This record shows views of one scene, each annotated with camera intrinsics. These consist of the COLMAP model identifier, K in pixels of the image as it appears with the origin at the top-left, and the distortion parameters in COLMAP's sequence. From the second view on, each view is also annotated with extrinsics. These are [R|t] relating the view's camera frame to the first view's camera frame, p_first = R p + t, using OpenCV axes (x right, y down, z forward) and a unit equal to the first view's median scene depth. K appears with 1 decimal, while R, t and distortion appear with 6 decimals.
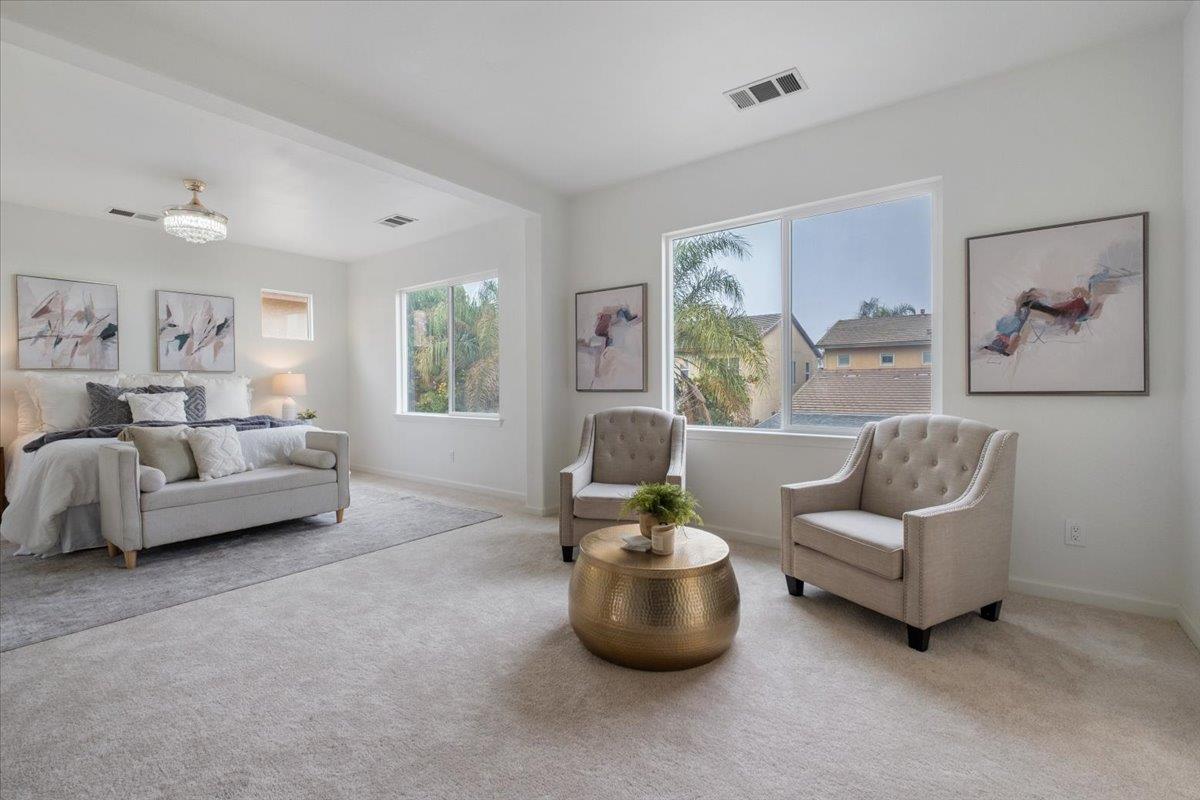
lens RADIAL K [[519.9, 0, 602.5], [0, 519.9, 396.3], [0, 0, 1]] dist [-0.001291, -0.001510]
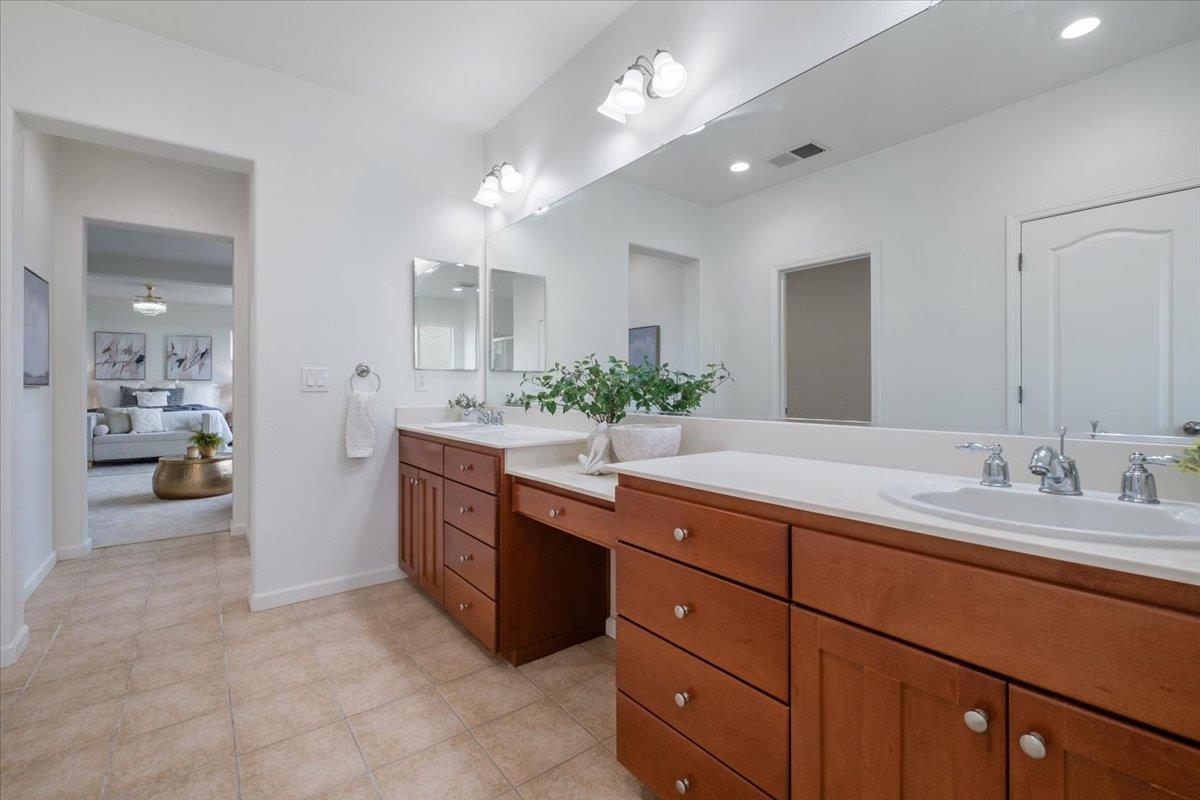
lens RADIAL K [[519.9, 0, 599.8], [0, 519.9, 394.6], [0, 0, 1]] dist [-0.001291, -0.001510]
pose [[0.965757, 0.007771, -0.259332, 1.180197], [-0.009671, 0.999935, -0.006050, 0.000053], [0.259268, 0.008351, 0.965769, -0.394727]]
